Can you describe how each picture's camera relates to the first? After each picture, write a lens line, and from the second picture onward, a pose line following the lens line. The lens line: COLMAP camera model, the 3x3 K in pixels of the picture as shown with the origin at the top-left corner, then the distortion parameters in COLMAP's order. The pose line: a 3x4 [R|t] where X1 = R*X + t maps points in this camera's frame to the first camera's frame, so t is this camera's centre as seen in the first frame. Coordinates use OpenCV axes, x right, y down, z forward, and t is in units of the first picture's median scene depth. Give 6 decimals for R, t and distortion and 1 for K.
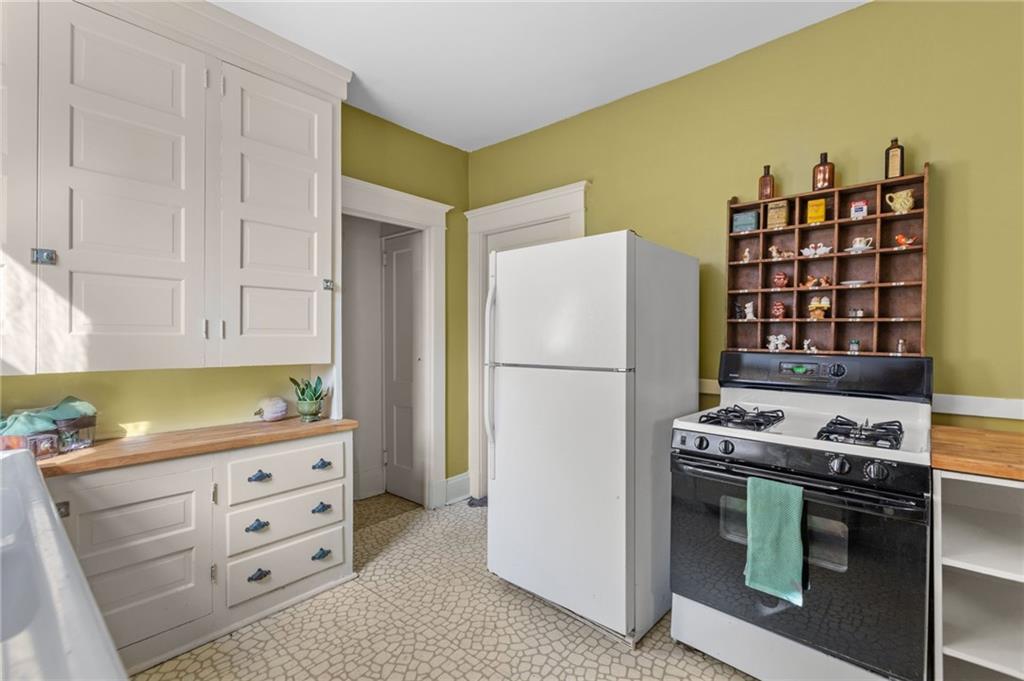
lens RADIAL K [[465.0, 0, 512.9], [0, 465.0, 340.8], [0, 0, 1]] dist [0.003008, -0.000396]
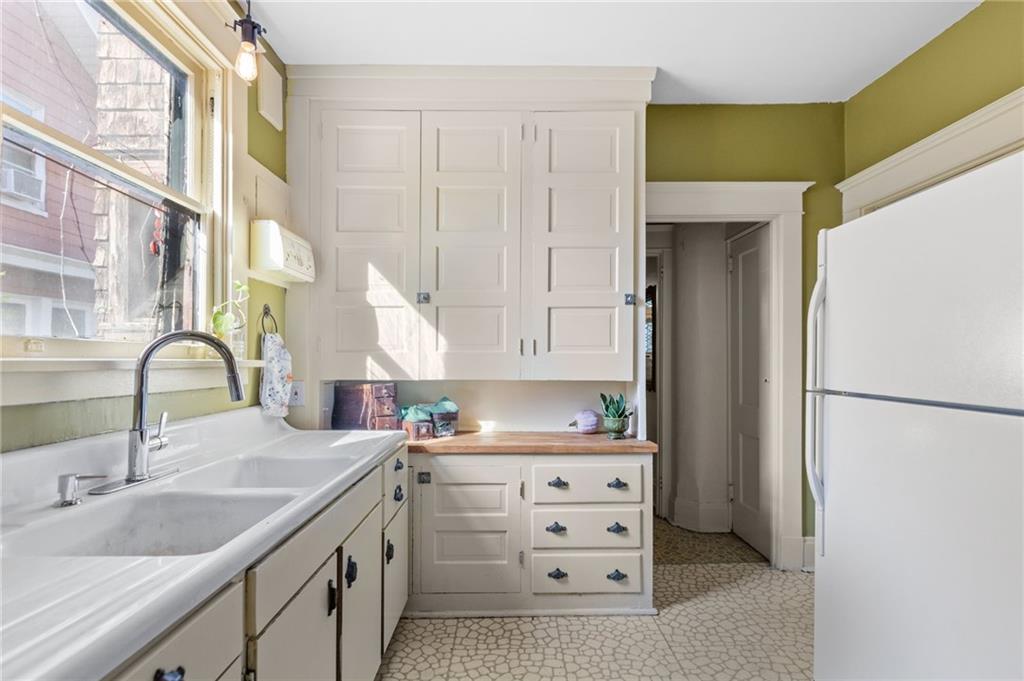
lens RADIAL K [[465.0, 0, 507.4], [0, 465.0, 357.7], [0, 0, 1]] dist [0.003008, -0.000396]
pose [[0.660151, 0.001243, -0.751132, 0.170836], [-0.002788, 0.999996, -0.000796, 0.001884], [0.751128, 0.002619, 0.660152, 0.181600]]
